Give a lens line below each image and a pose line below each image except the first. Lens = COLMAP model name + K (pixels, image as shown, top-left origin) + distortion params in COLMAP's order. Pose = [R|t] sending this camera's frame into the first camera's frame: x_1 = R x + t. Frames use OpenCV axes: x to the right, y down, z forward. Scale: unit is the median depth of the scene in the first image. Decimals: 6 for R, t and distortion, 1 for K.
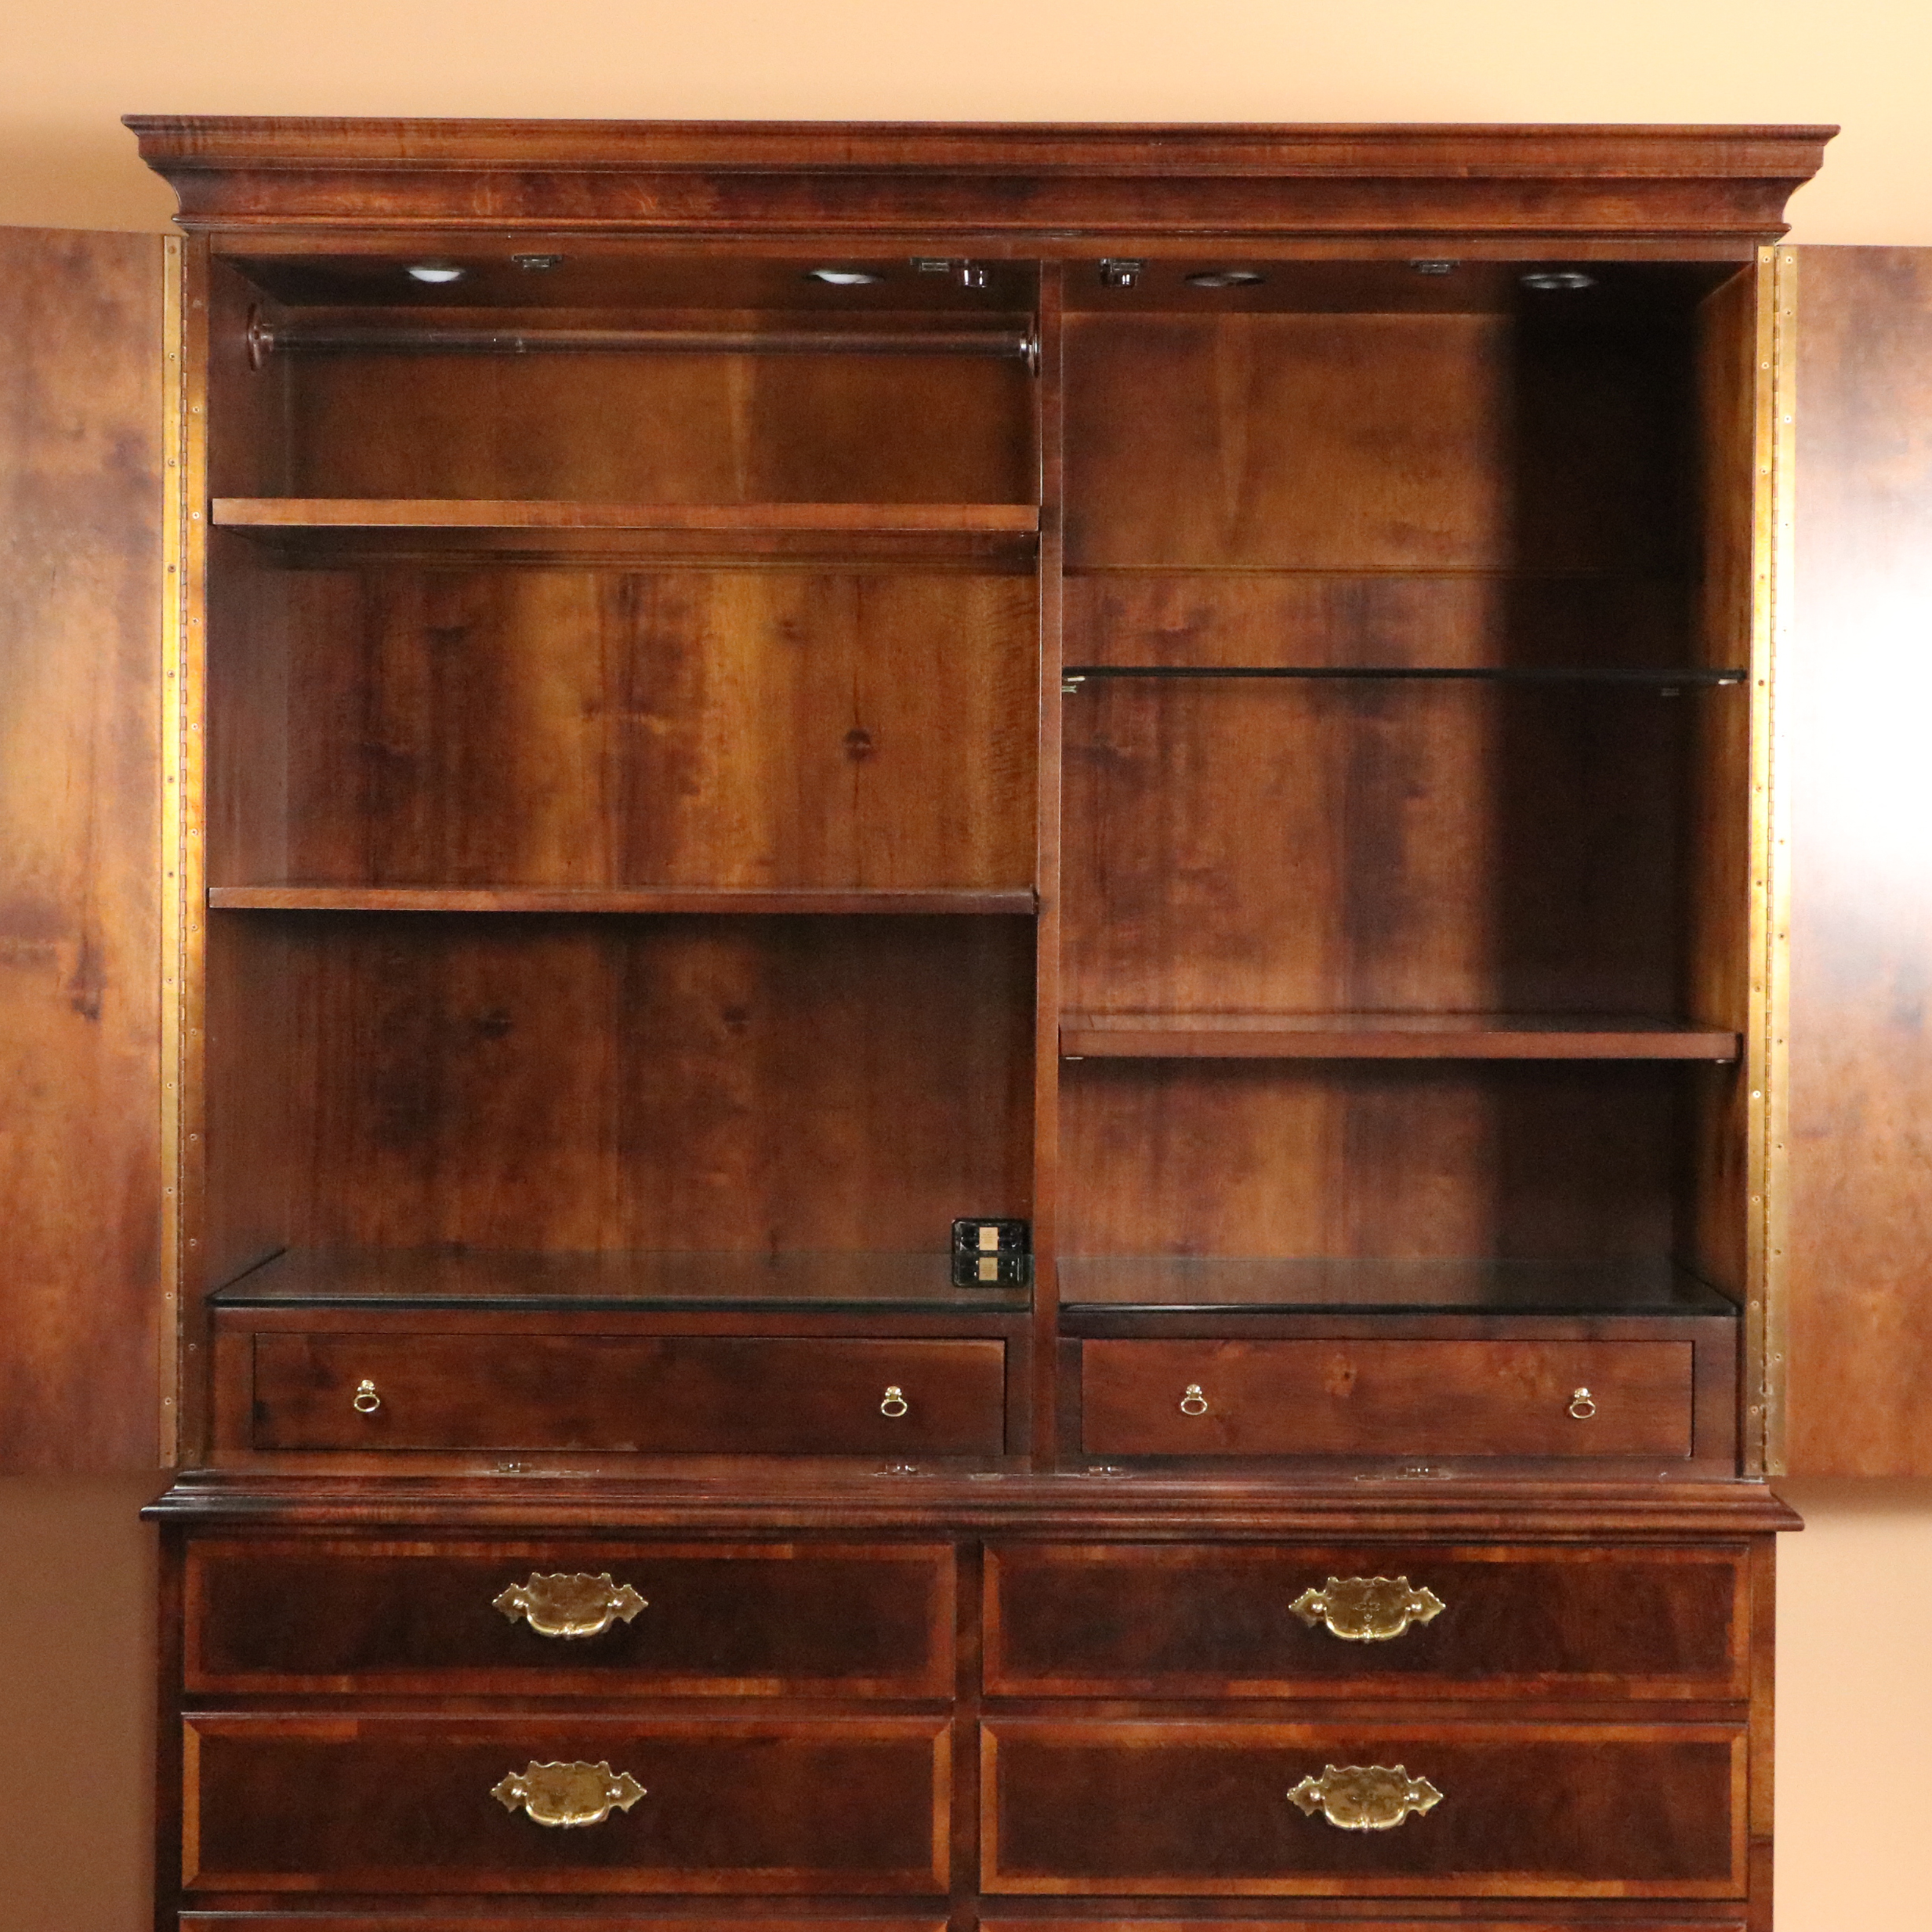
lens RADIAL K [[4666.0, 0, 1152.7], [0, 4666.0, 1100.2], [0, 0, 1]] dist [-0.006707, 0.220610]
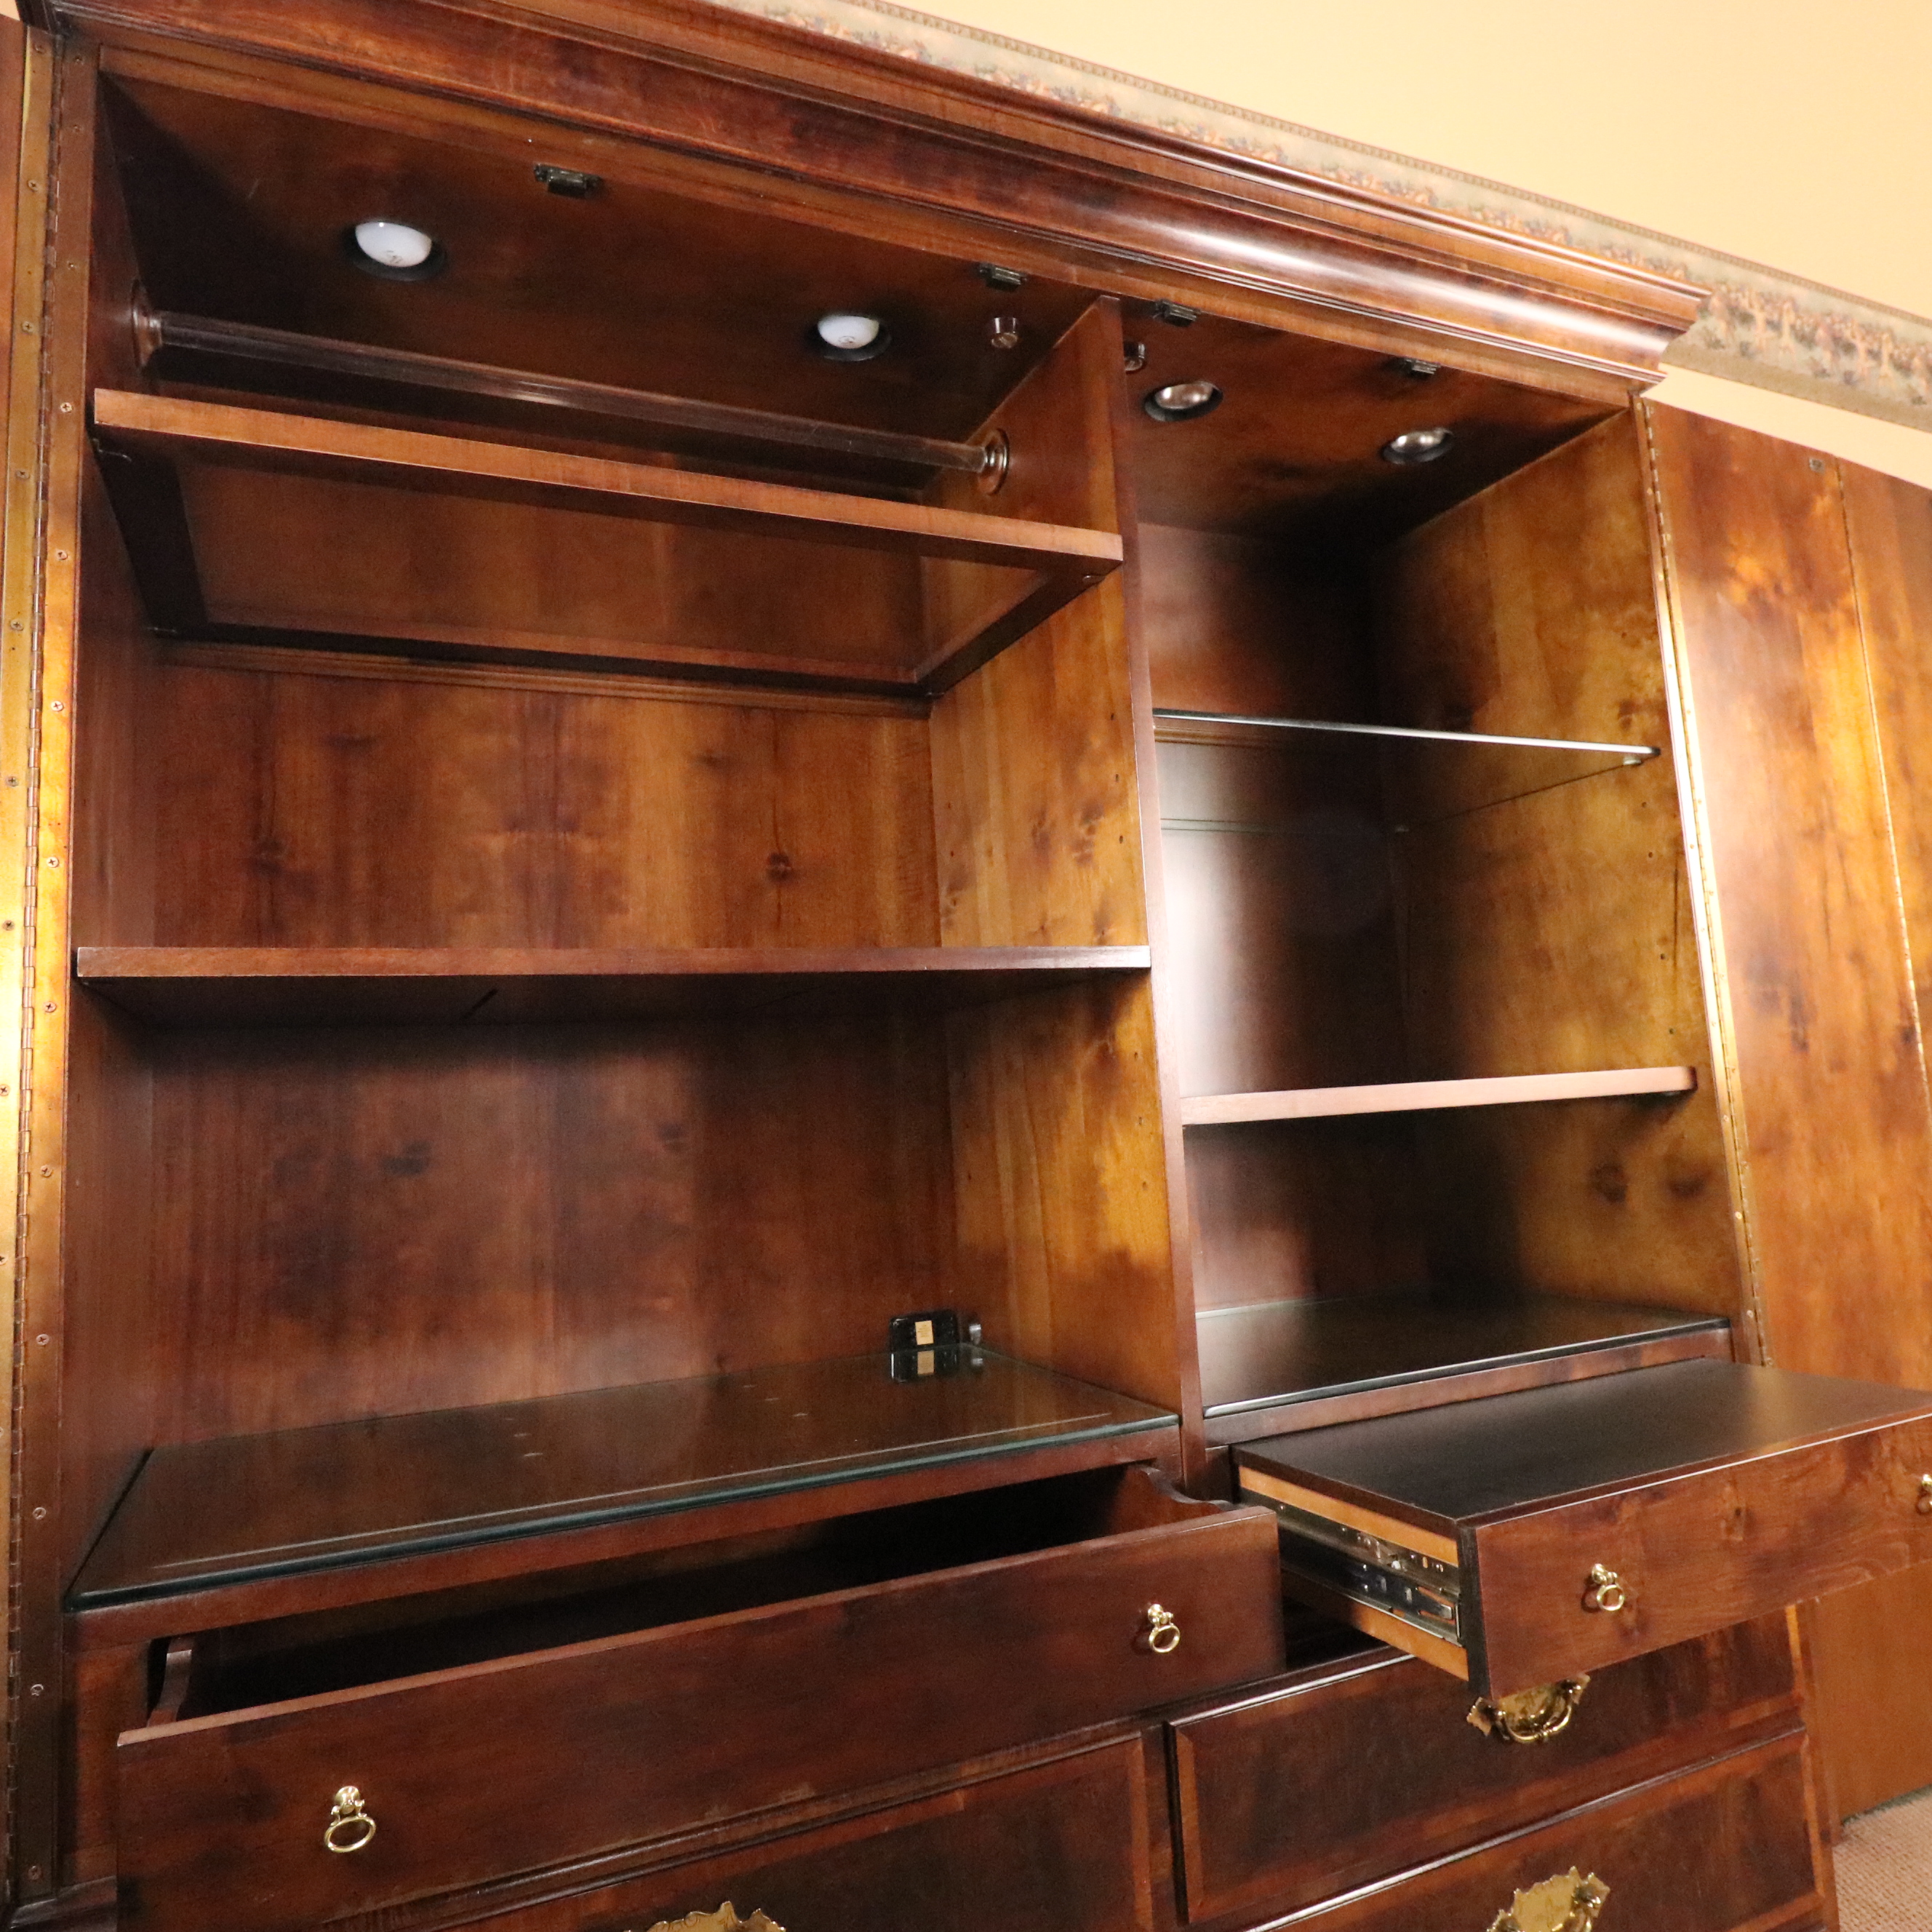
lens RADIAL K [[1405.5, 0, 979.3], [0, 1405.5, 964.2], [0, 0, 1]] dist [0.004223, -0.014346]
pose [[0.912283, -0.017093, 0.409204, -0.152068], [0.089024, 0.983516, -0.157387, -0.000766], [-0.399769, 0.180010, 0.898766, 0.701915]]
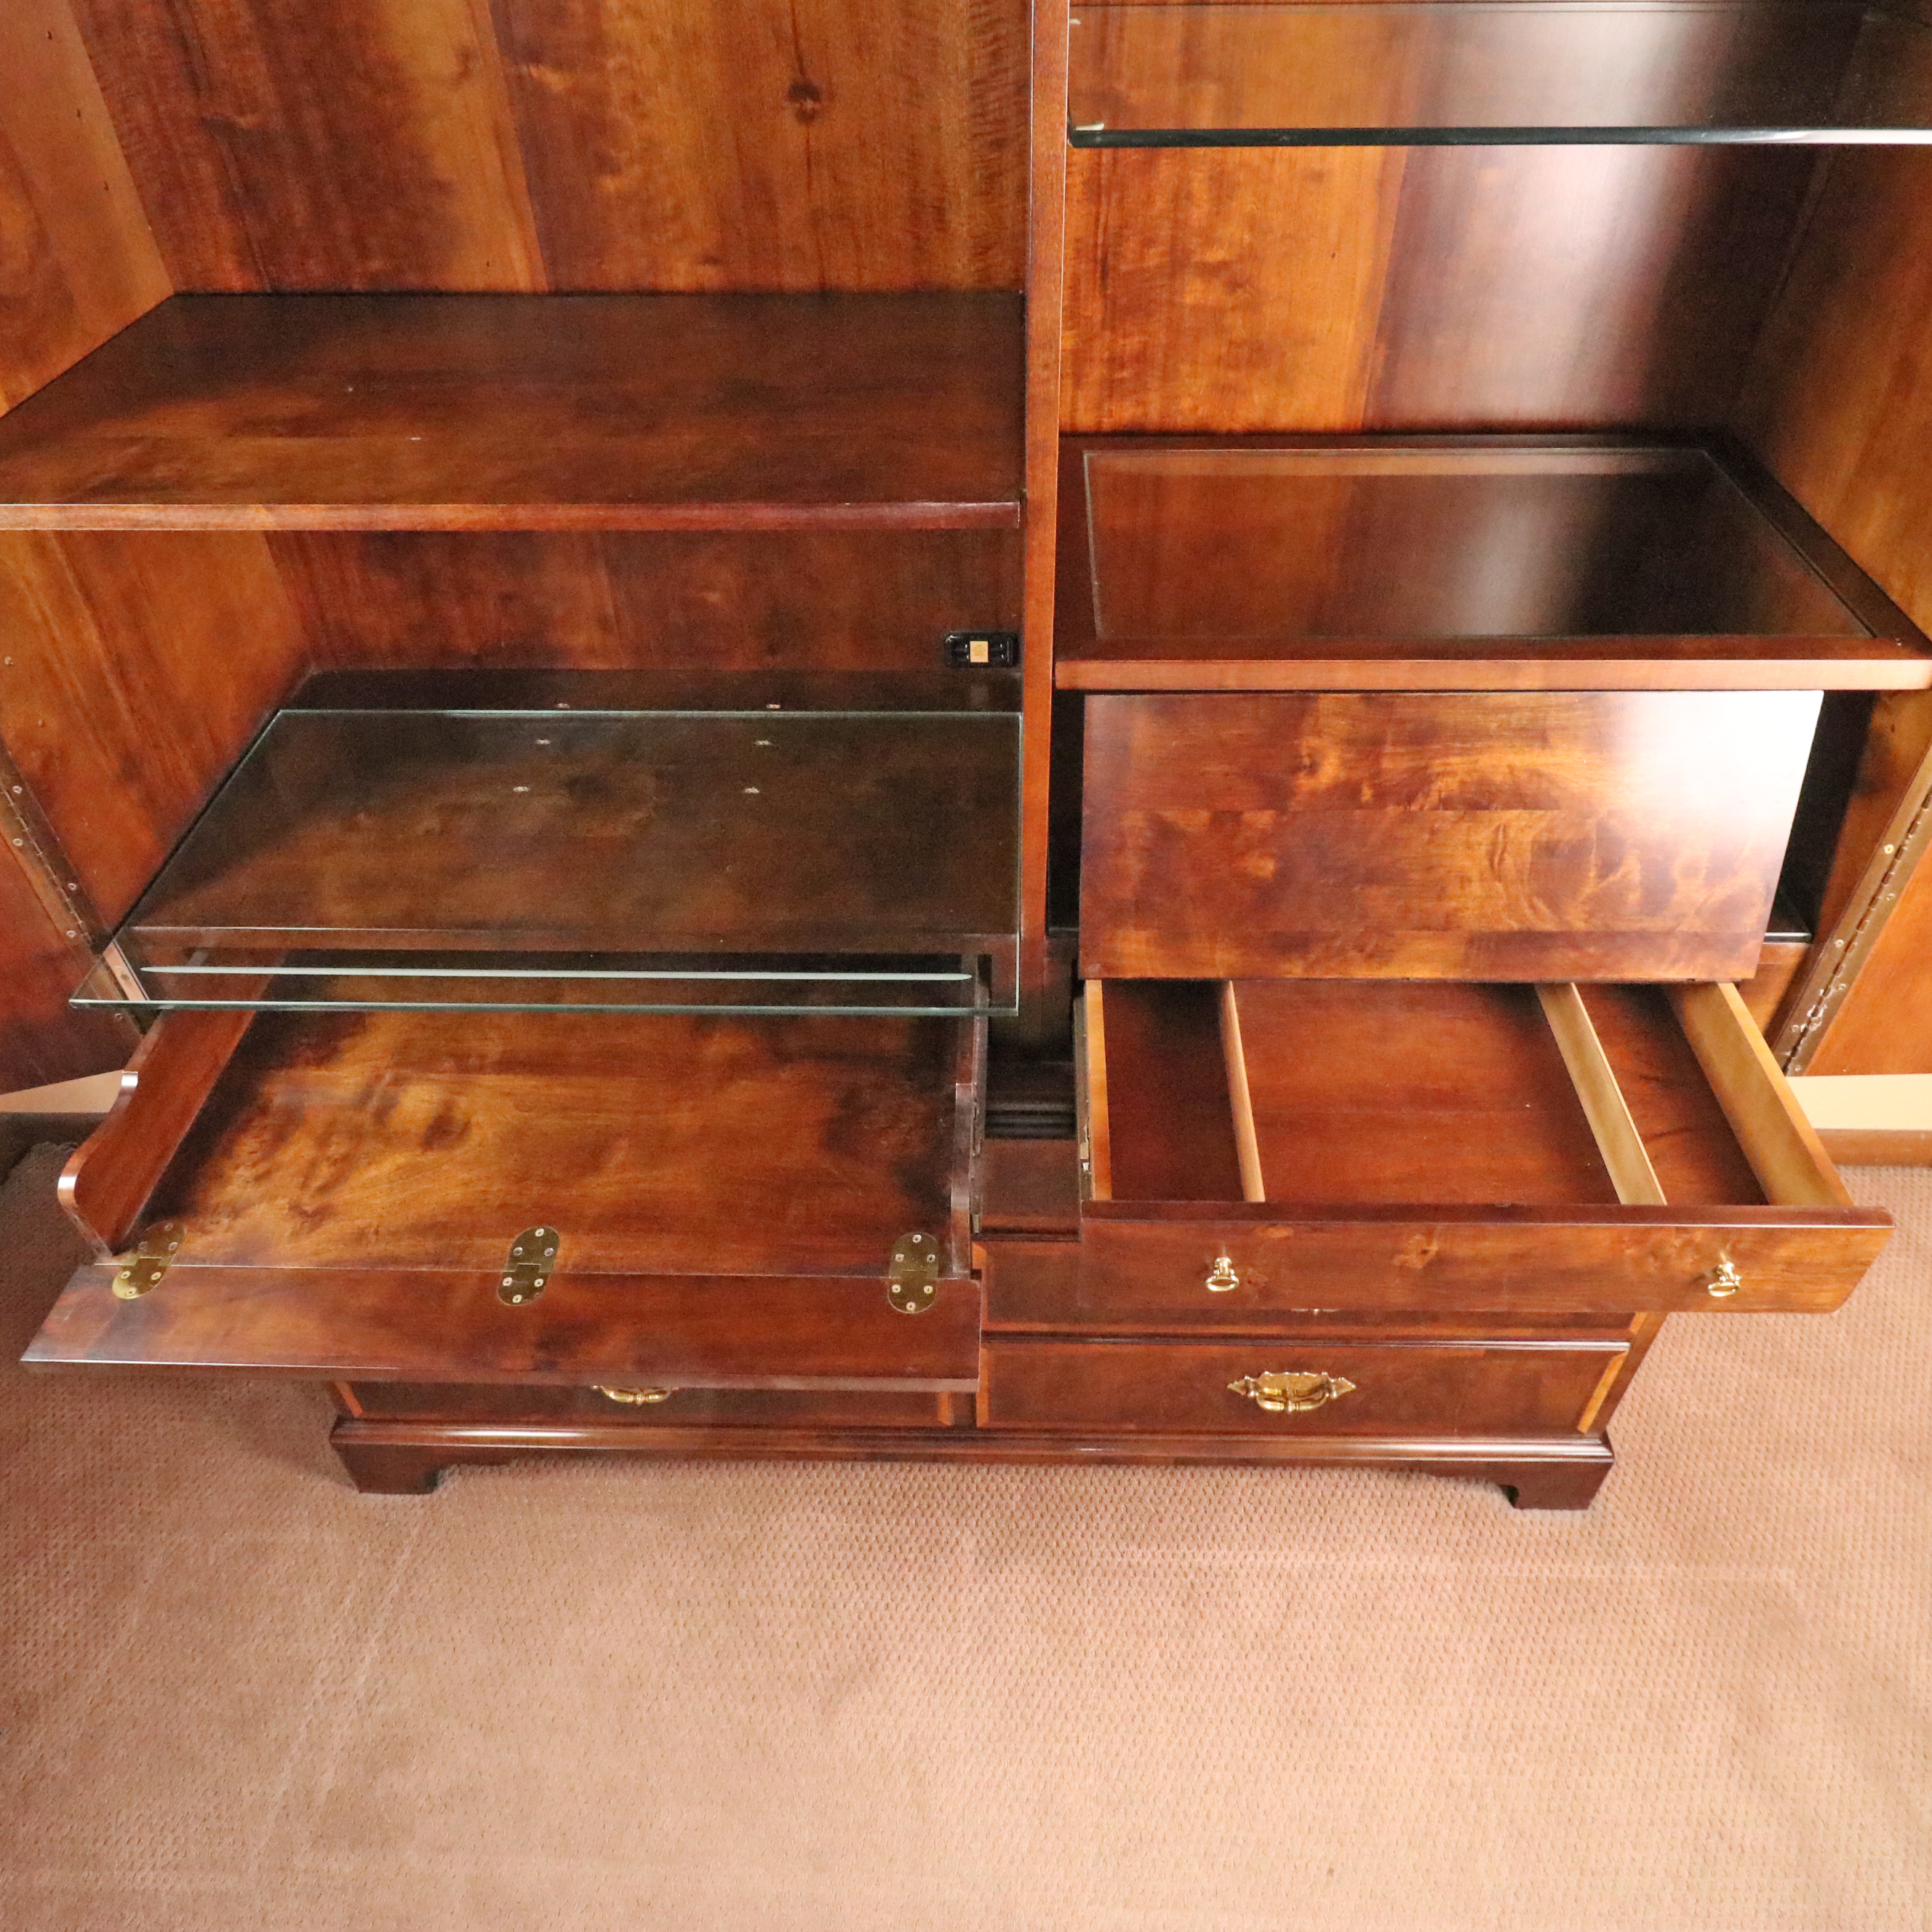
lens RADIAL K [[1405.5, 0, 979.3], [0, 1405.5, 964.2], [0, 0, 1]] dist [0.004223, -0.014346]
pose [[0.998929, 0.014862, -0.043815, -0.020477], [0.016412, 0.771592, 0.635906, -0.114981], [0.043258, -0.635944, 0.770522, 0.721352]]
